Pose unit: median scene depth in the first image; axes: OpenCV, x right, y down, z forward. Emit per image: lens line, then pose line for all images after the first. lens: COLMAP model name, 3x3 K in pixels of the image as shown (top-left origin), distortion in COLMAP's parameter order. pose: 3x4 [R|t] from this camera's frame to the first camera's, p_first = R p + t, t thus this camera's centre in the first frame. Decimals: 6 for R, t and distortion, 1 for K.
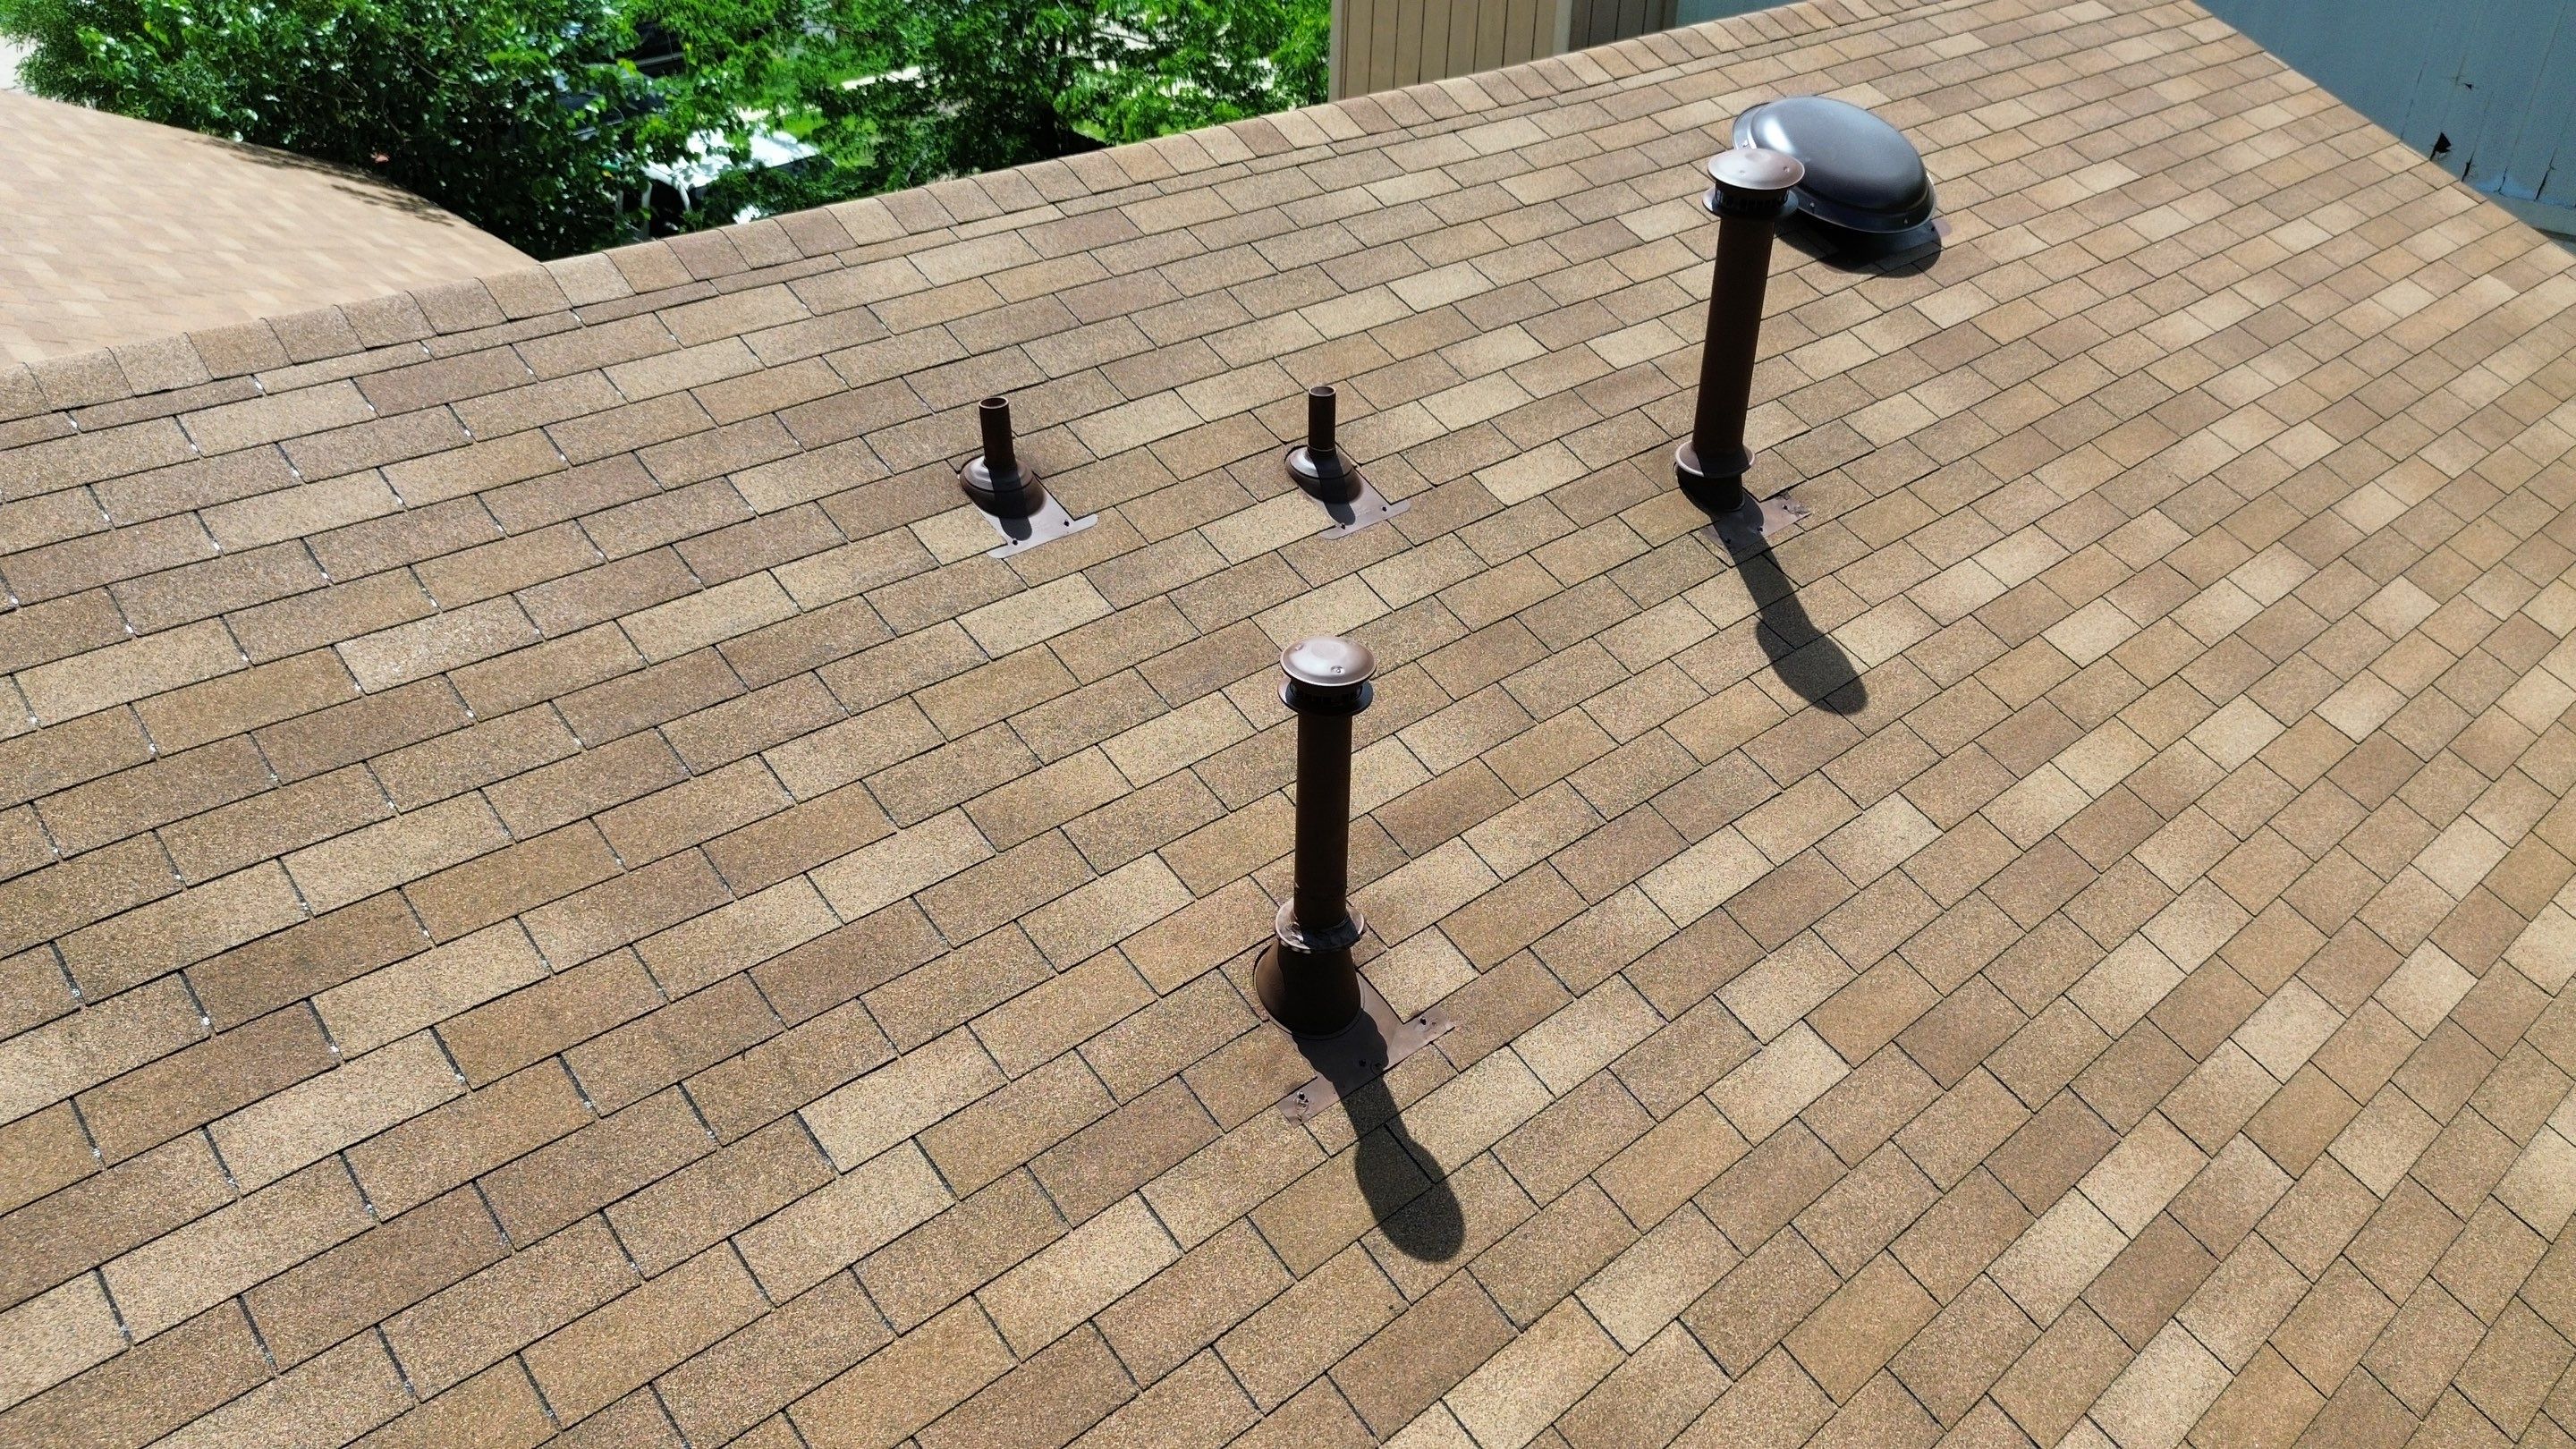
lens RADIAL K [[1830.6, 0, 1288.2], [0, 1830.6, 704.0], [0, 0, 1]] dist [0.067090, -0.069492]
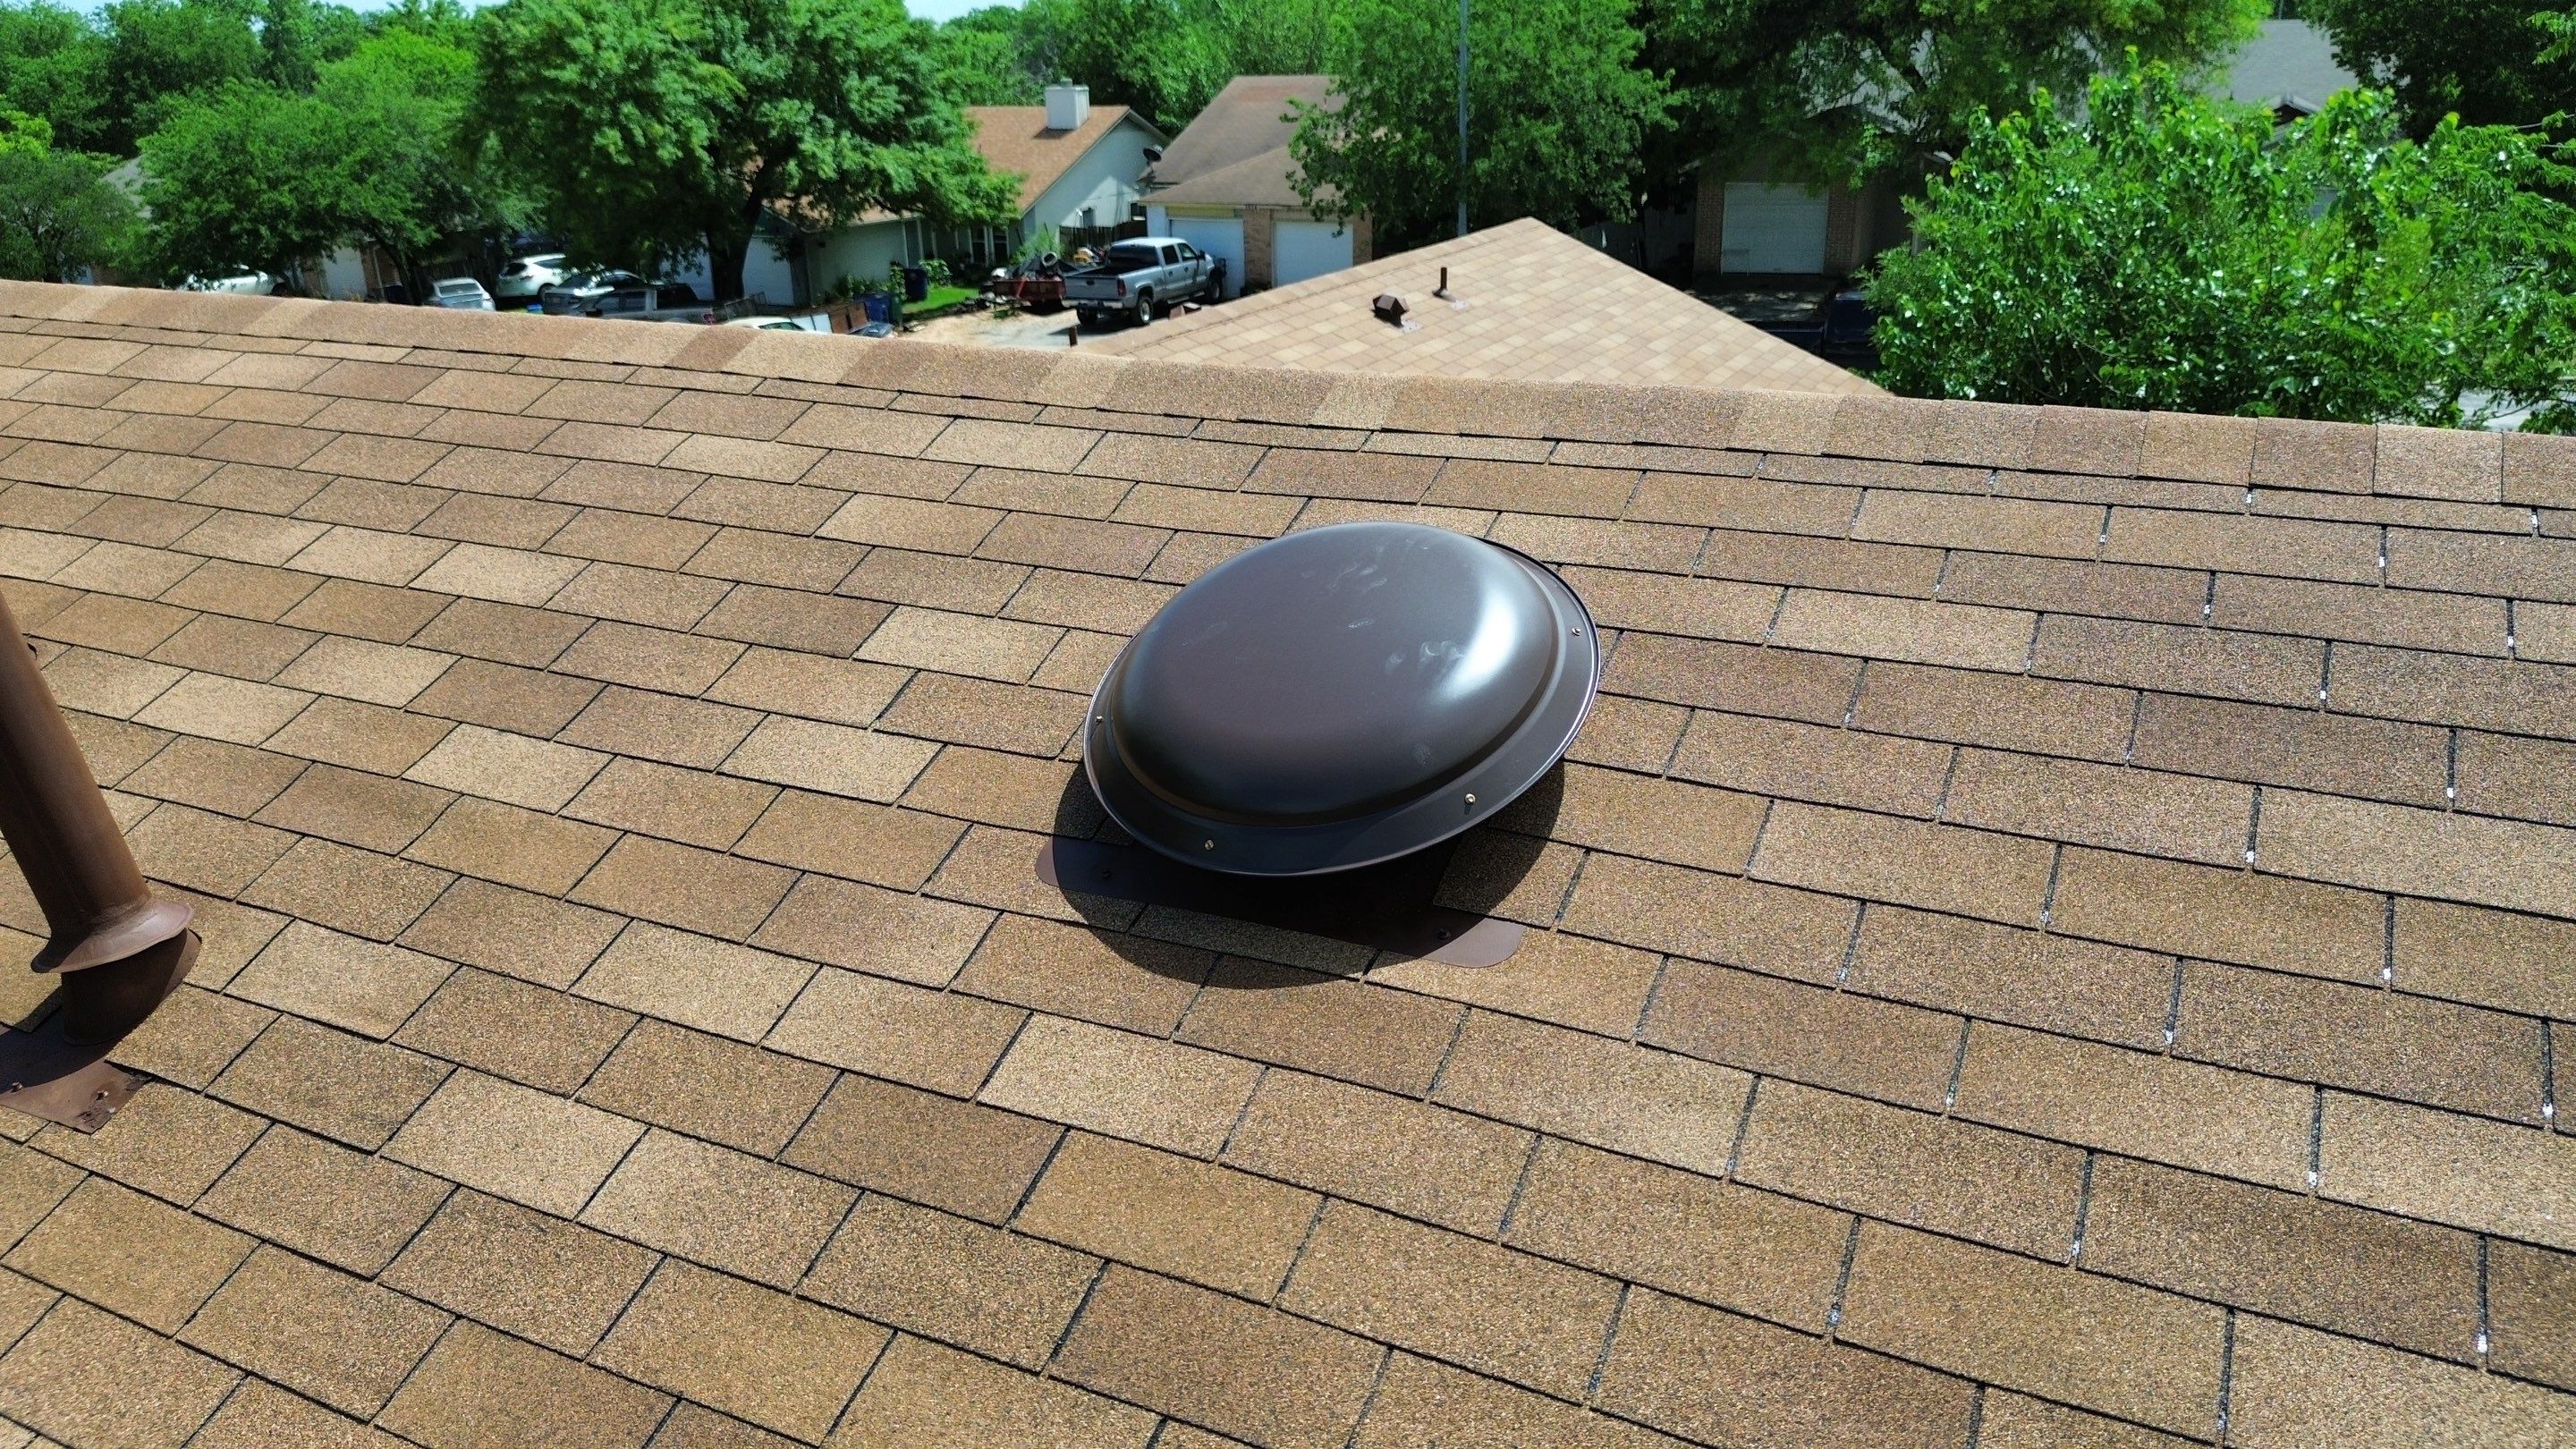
lens RADIAL K [[1830.6, 0, 1282.5], [0, 1830.6, 706.9], [0, 0, 1]] dist [0.067090, -0.069492]
pose [[0.368299, 0.309629, -0.876633, 1.054370], [-0.453438, 0.882985, 0.121370, -0.537950], [0.811634, 0.352798, 0.465601, 1.299818]]
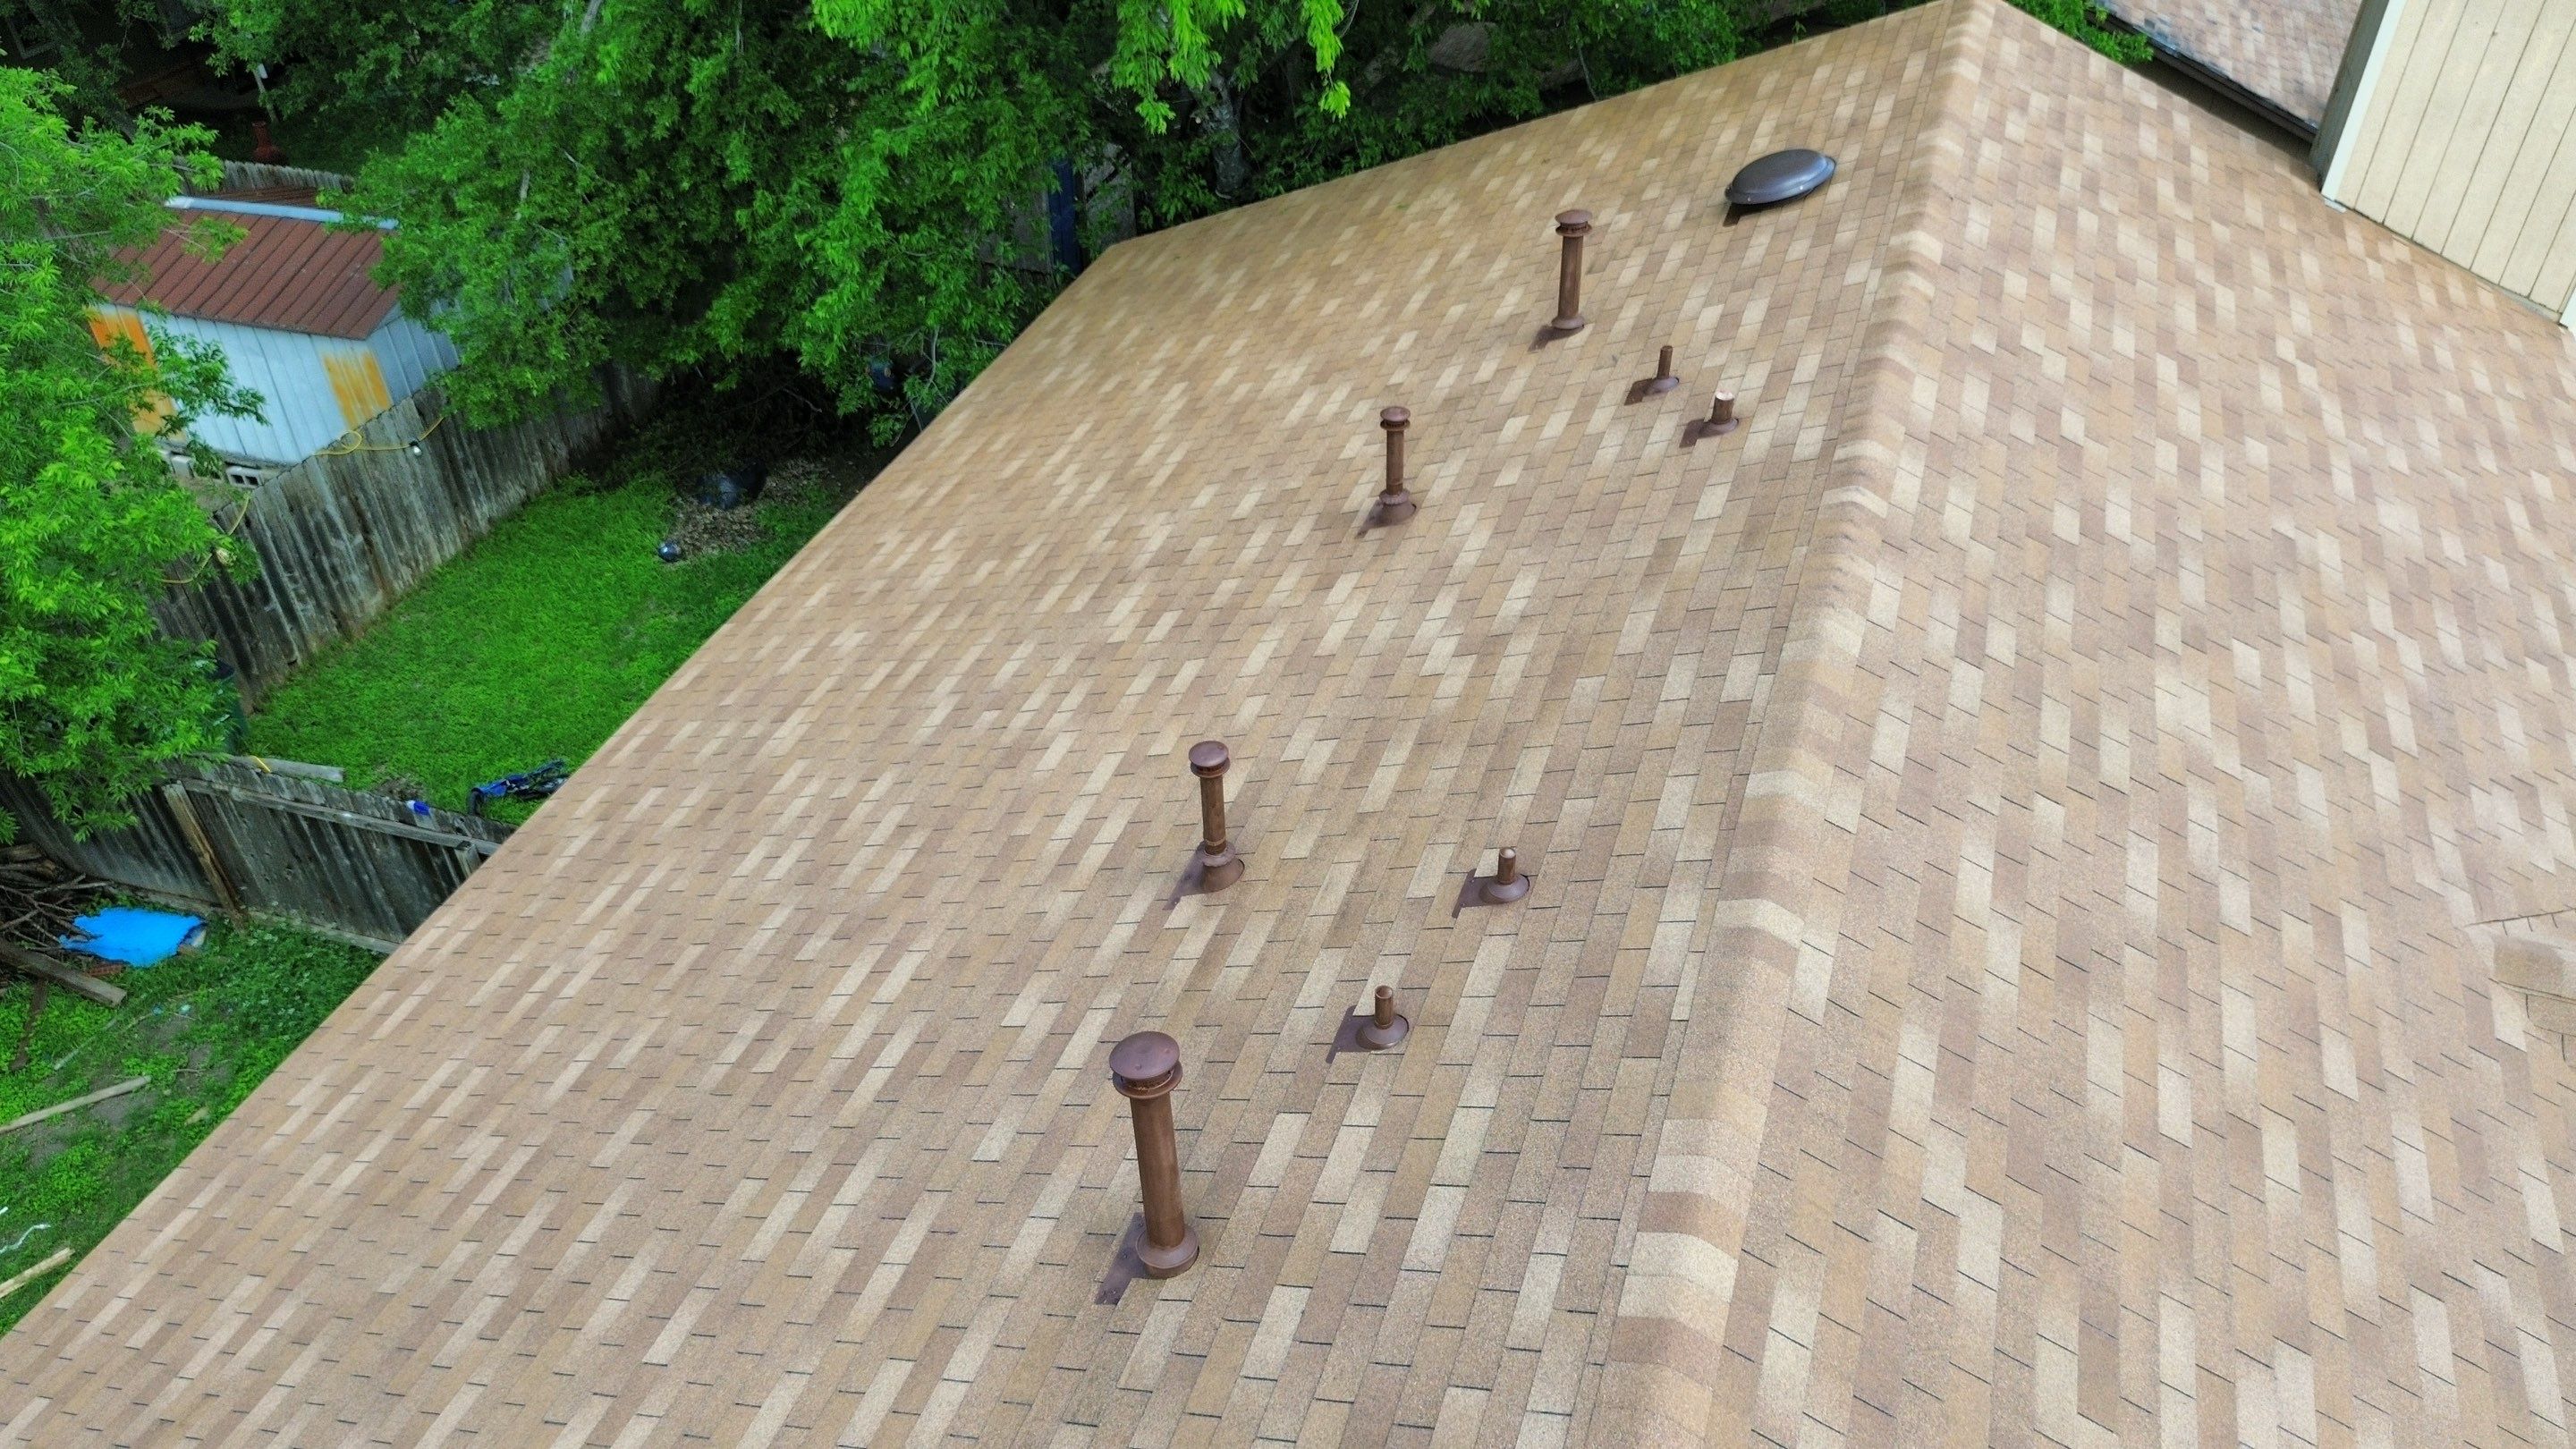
lens RADIAL K [[1830.6, 0, 1287.3], [0, 1830.6, 714.6], [0, 0, 1]] dist [0.067090, -0.069492]
pose [[-0.880151, 0.306768, -0.362253, 0.656291], [-0.231559, 0.388714, 0.891786, -1.845032], [0.414384, 0.868790, -0.271092, 1.379235]]
